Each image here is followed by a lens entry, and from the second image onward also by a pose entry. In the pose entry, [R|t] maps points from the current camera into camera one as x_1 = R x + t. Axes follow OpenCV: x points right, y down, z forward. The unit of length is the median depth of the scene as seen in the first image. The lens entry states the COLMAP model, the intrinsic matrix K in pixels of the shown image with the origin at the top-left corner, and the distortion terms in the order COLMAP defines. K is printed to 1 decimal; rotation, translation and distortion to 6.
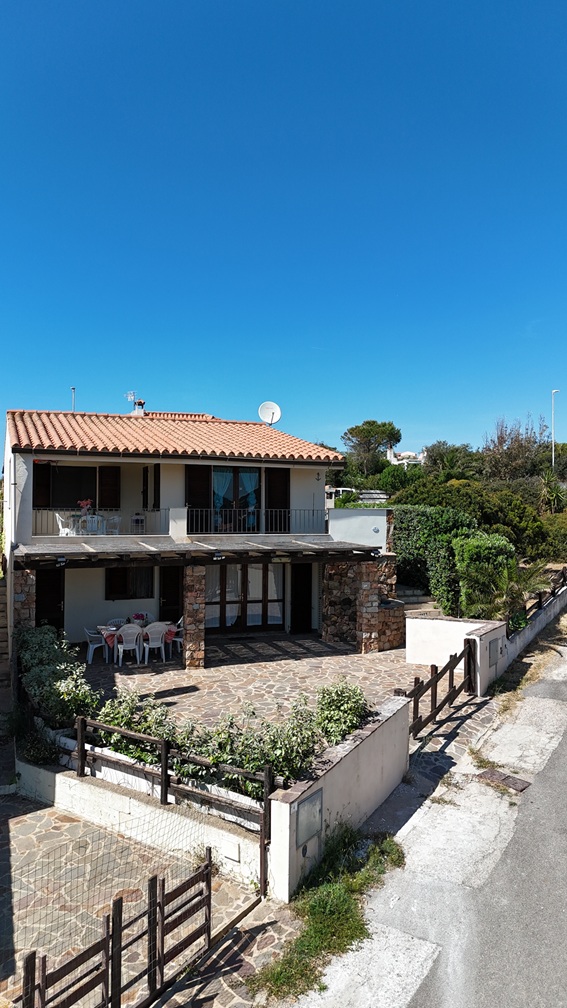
lens RADIAL K [[734.1, 0, 283.5], [0, 734.1, 504.0], [0, 0, 1]] dist [0.056254, -0.052176]
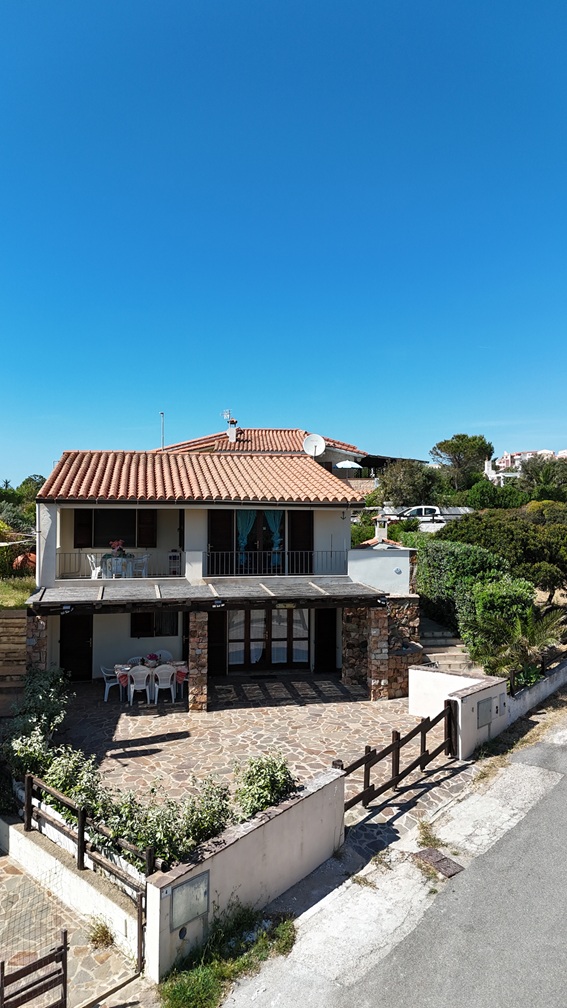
lens RADIAL K [[734.1, 0, 283.5], [0, 734.1, 504.0], [0, 0, 1]] dist [0.056254, -0.052176]
pose [[0.984911, -0.003499, -0.173025, 0.204363], [0.003218, 0.999993, -0.001904, -0.075424], [0.173030, 0.001319, 0.984916, -0.000281]]
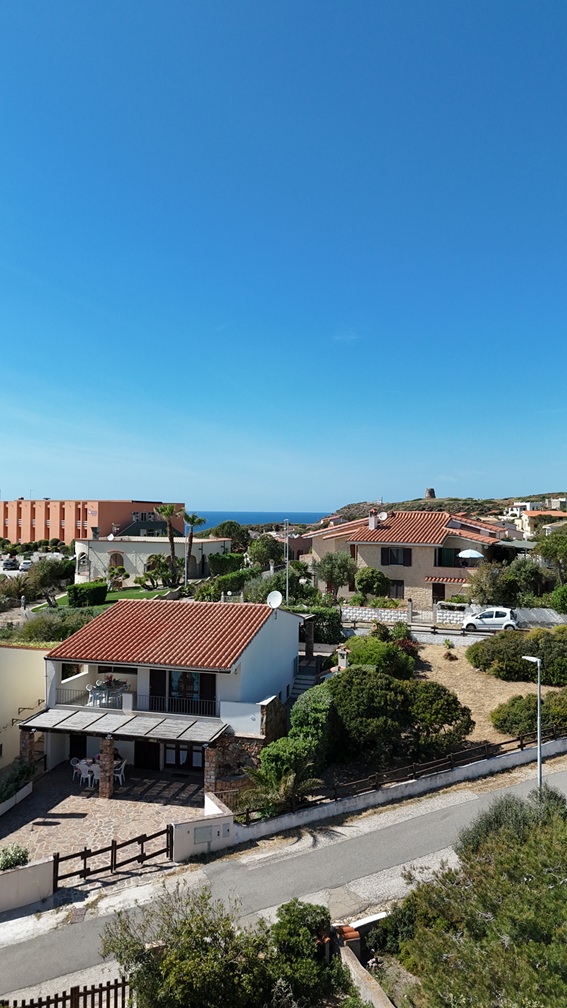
lens RADIAL K [[725.7, 0, 264.1], [0, 725.7, 503.6], [0, 0, 1]] dist [0.038626, 0.000346]
pose [[0.802835, -0.013008, -0.596060, 1.413639], [0.004770, 0.999870, -0.015395, -0.515076], [0.596183, 0.009517, 0.802792, -0.204154]]
